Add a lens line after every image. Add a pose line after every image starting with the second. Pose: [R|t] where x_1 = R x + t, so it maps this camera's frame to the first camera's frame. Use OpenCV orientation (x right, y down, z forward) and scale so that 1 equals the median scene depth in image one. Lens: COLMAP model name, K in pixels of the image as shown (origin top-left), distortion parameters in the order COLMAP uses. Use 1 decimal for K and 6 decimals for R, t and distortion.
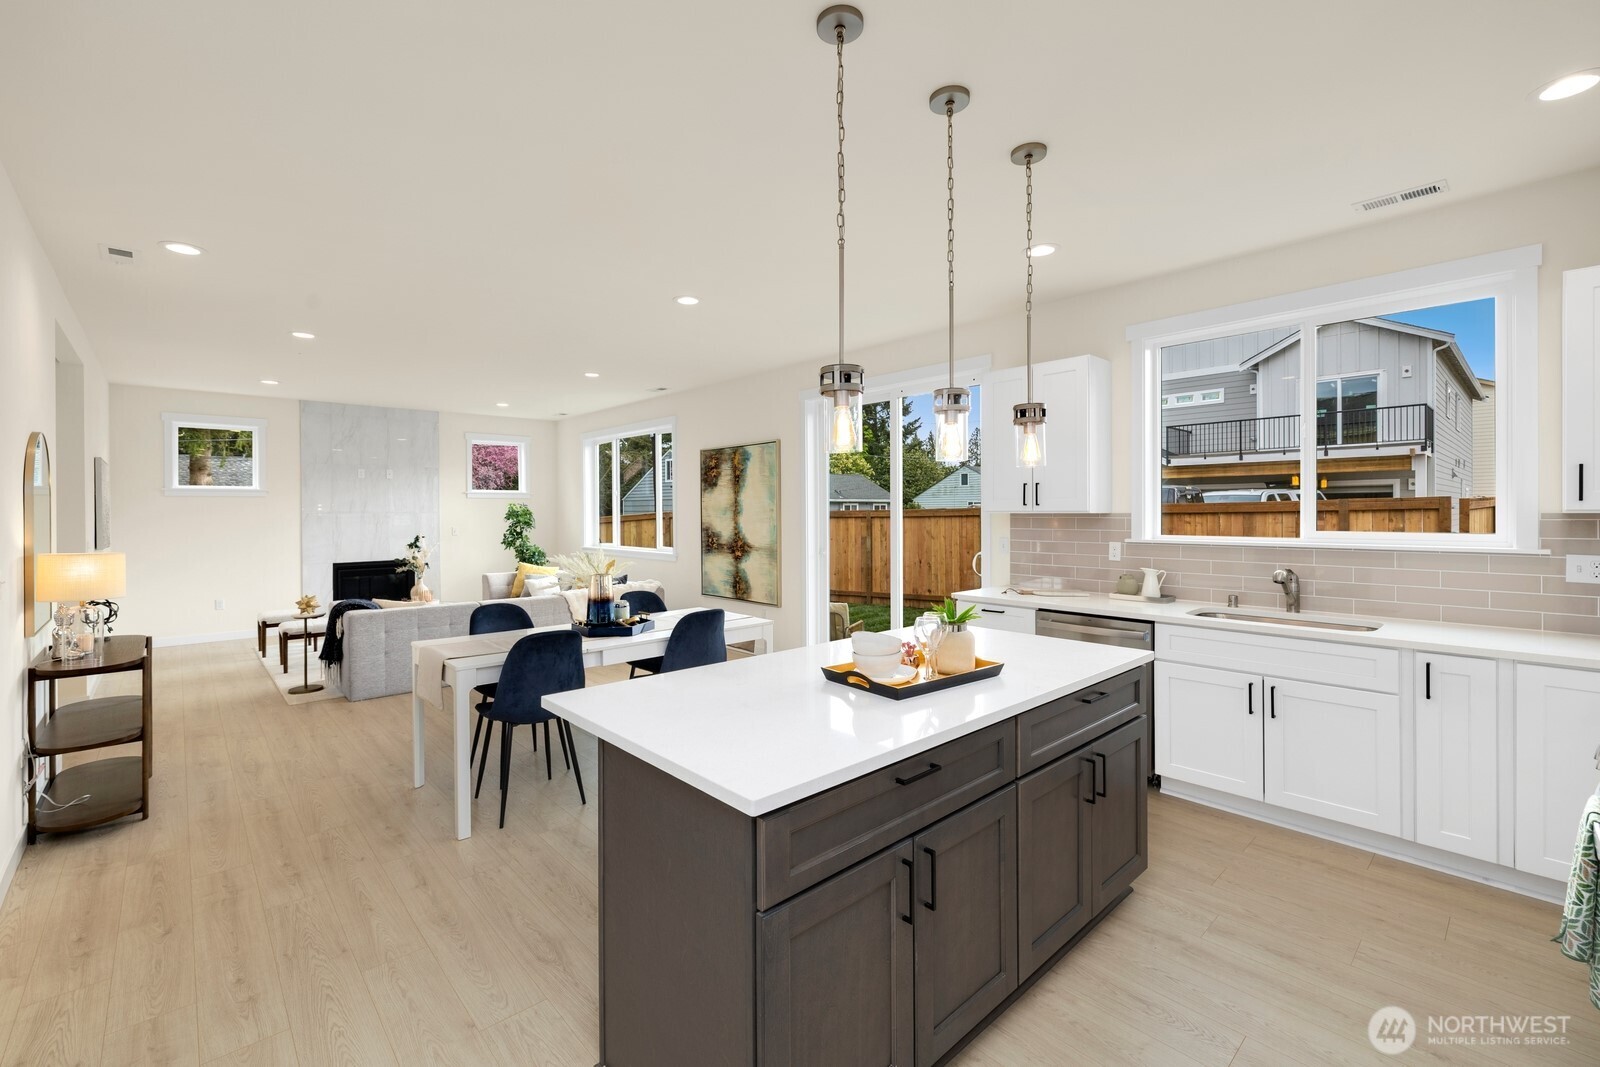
lens RADIAL K [[683.6, 0, 796.8], [0, 683.6, 509.7], [0, 0, 1]] dist [-0.000612, 0.002169]
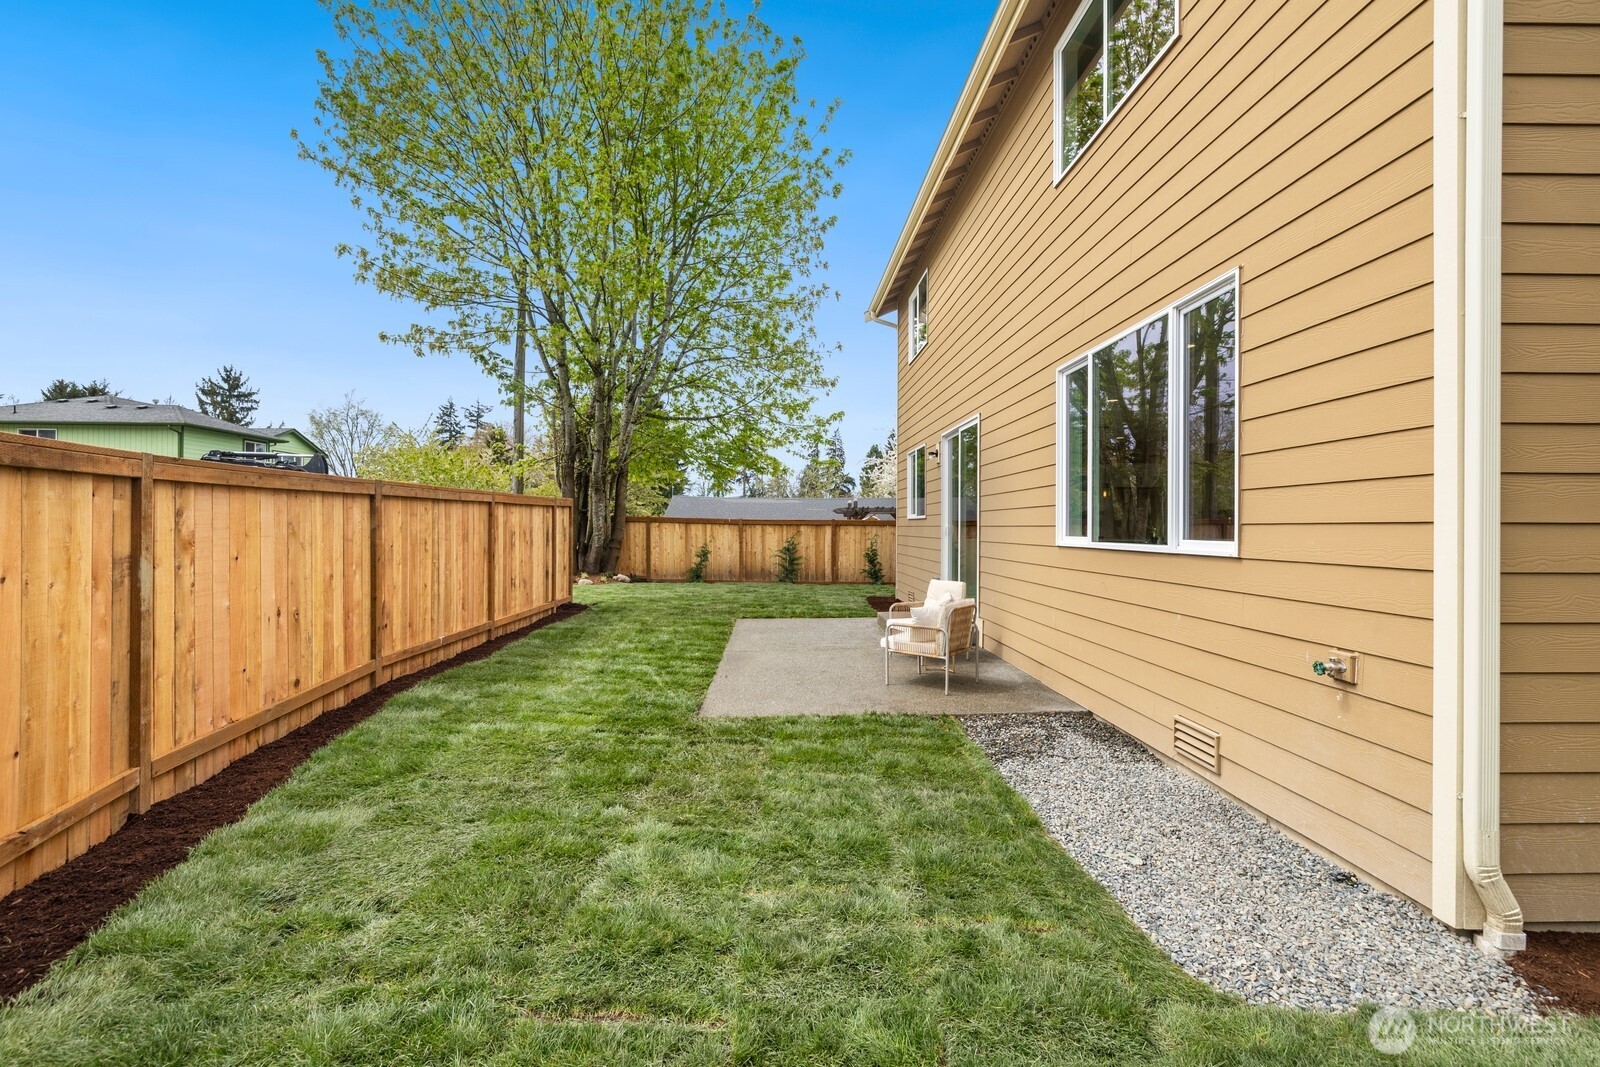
lens RADIAL K [[683.6, 0, 798.0], [0, 683.6, 534.1], [0, 0, 1]] dist [-0.000612, 0.002169]
pose [[-0.763020, 0.004474, 0.646360, -0.482243], [0.005547, 0.999985, -0.000373, 0.061299], [-0.646352, 0.003300, -0.763033, 1.938788]]
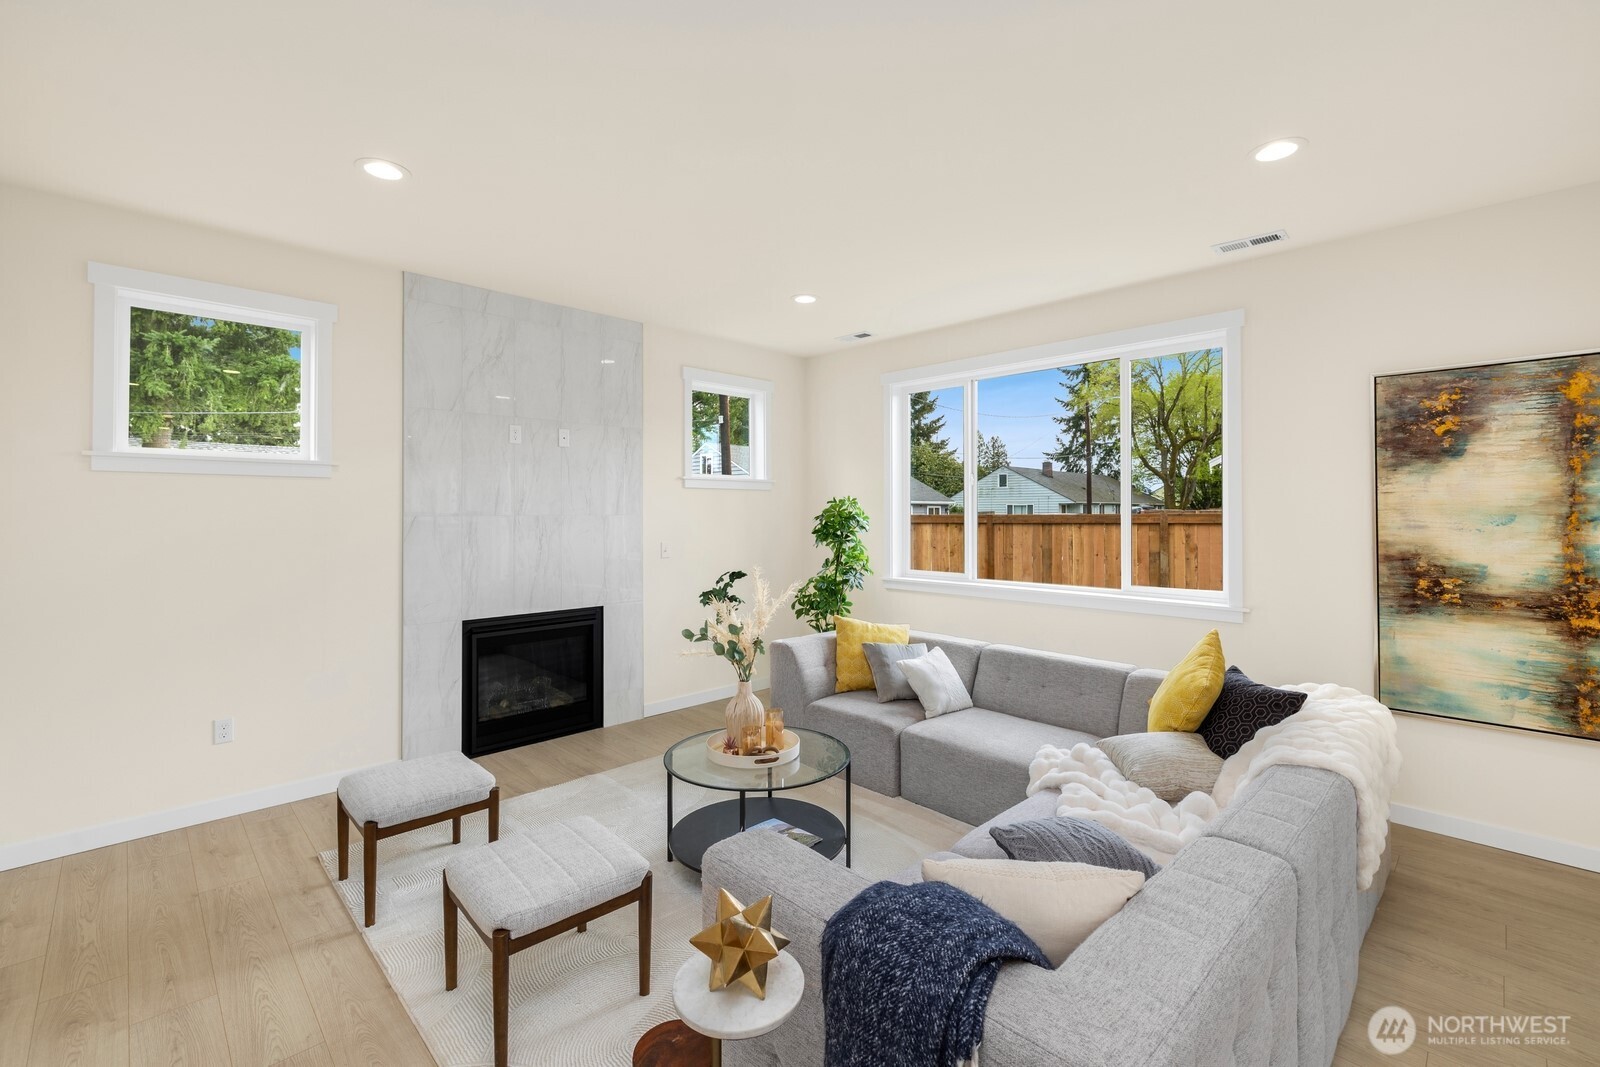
lens RADIAL K [[683.6, 0, 800.5], [0, 683.6, 502.7], [0, 0, 1]] dist [-0.000612, 0.002169]
pose [[0.999084, 0.005827, 0.042387, -0.545262], [-0.005233, 0.999887, -0.014119, 0.002301], [-0.042464, 0.013885, 0.999002, 0.603682]]
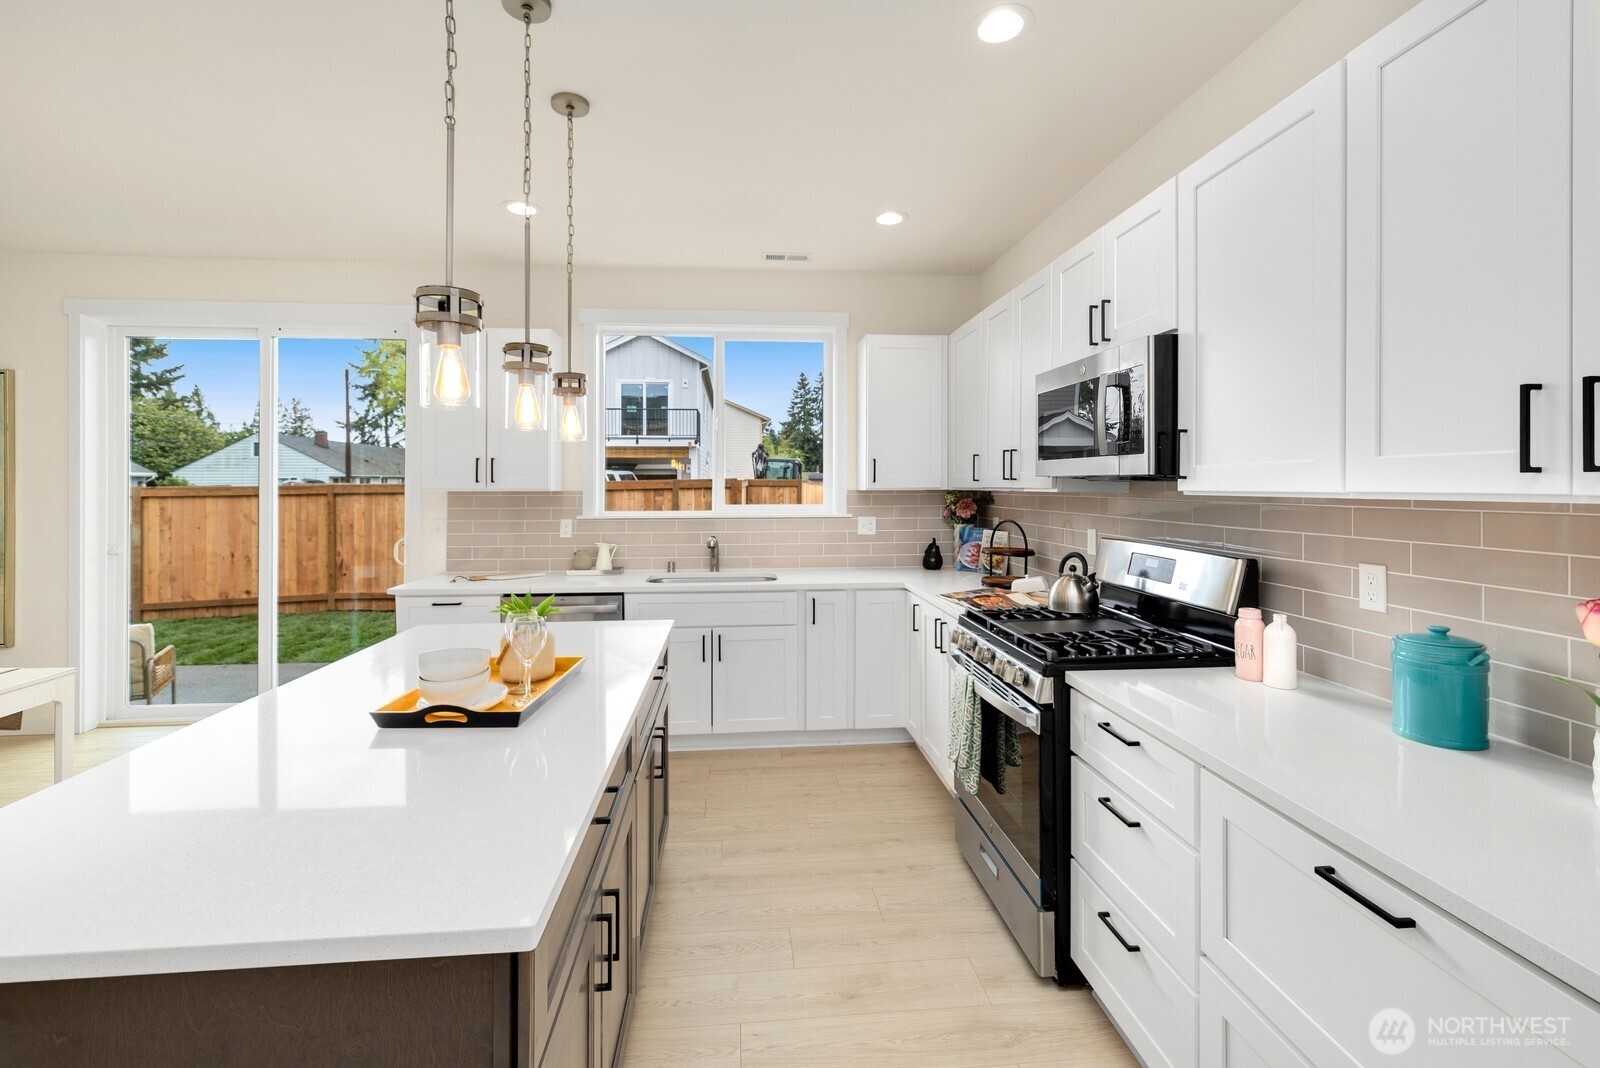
lens RADIAL K [[683.6, 0, 798.3], [0, 683.6, 483.6], [0, 0, 1]] dist [-0.000612, 0.002169]
pose [[0.609495, 0.006209, 0.792765, -0.074462], [-0.001846, 0.999978, -0.006412, 0.000137], [-0.792788, 0.002444, 0.609493, 0.067141]]
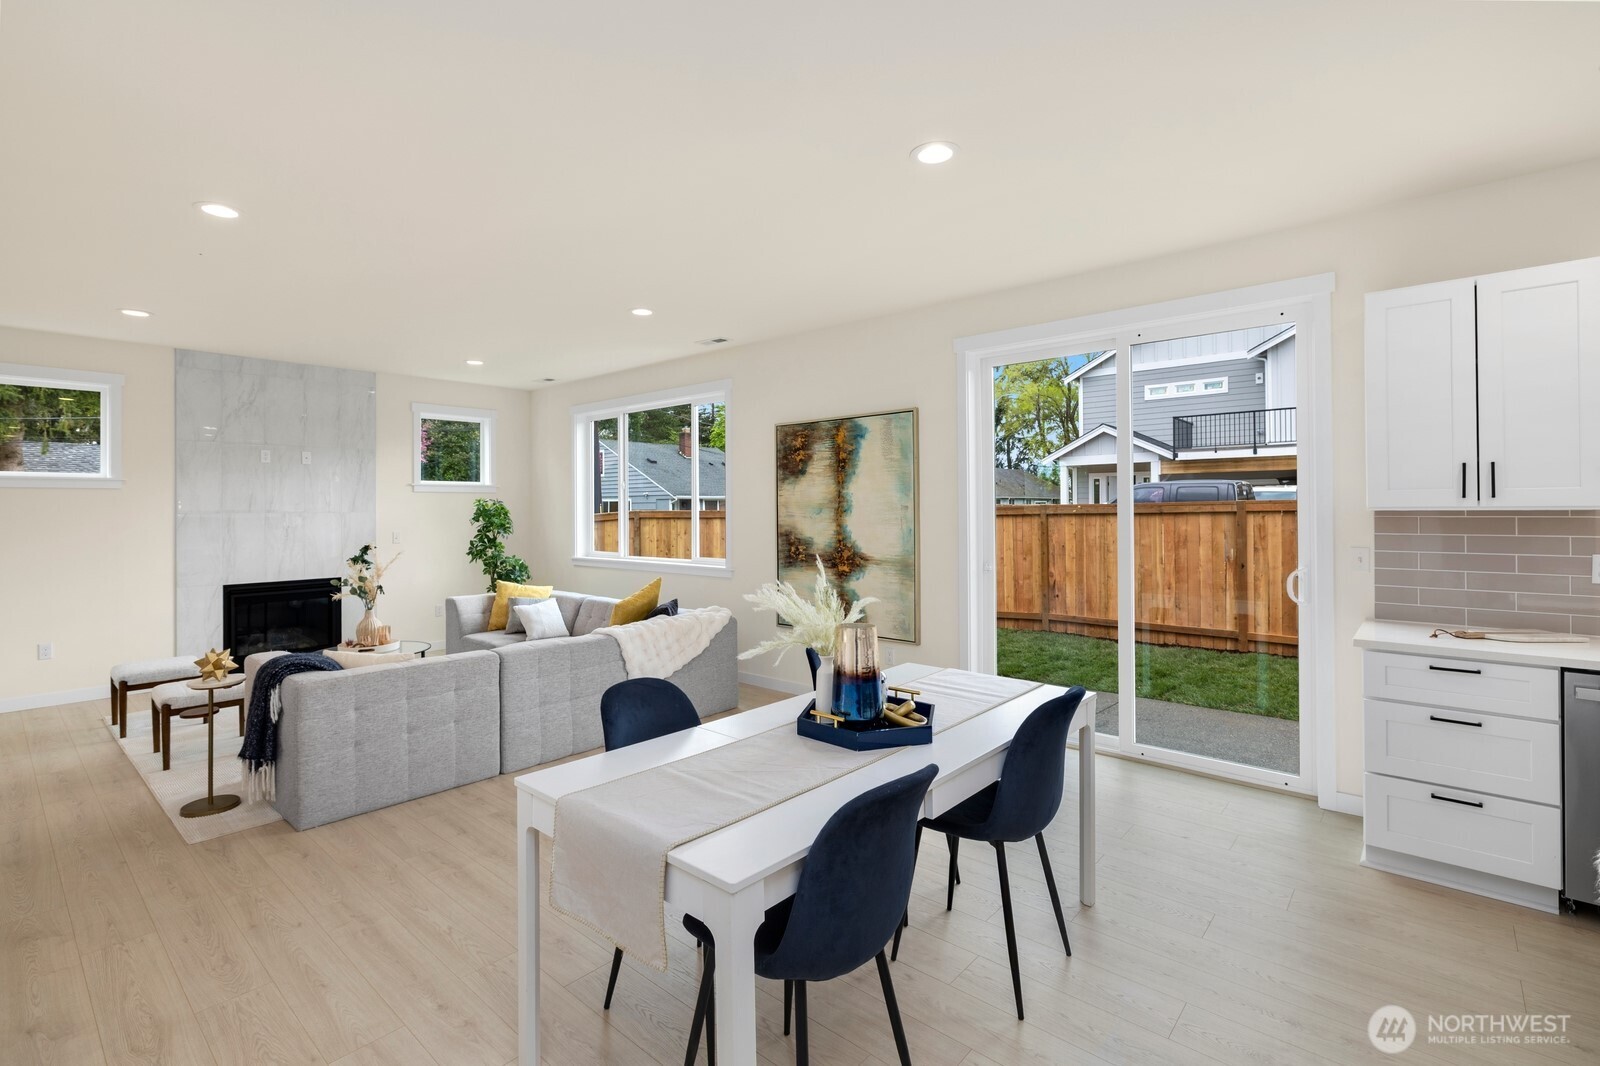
lens RADIAL K [[733.7, 0, 792.3], [0, 733.7, 500.3], [0, 0, 1]] dist [-0.004131, 0.001525]
pose [[0.994421, -0.000118, 0.105479, -0.214155], [0.001350, 0.999932, -0.011601, 0.002013], [-0.105471, 0.011678, 0.994354, 0.233793]]
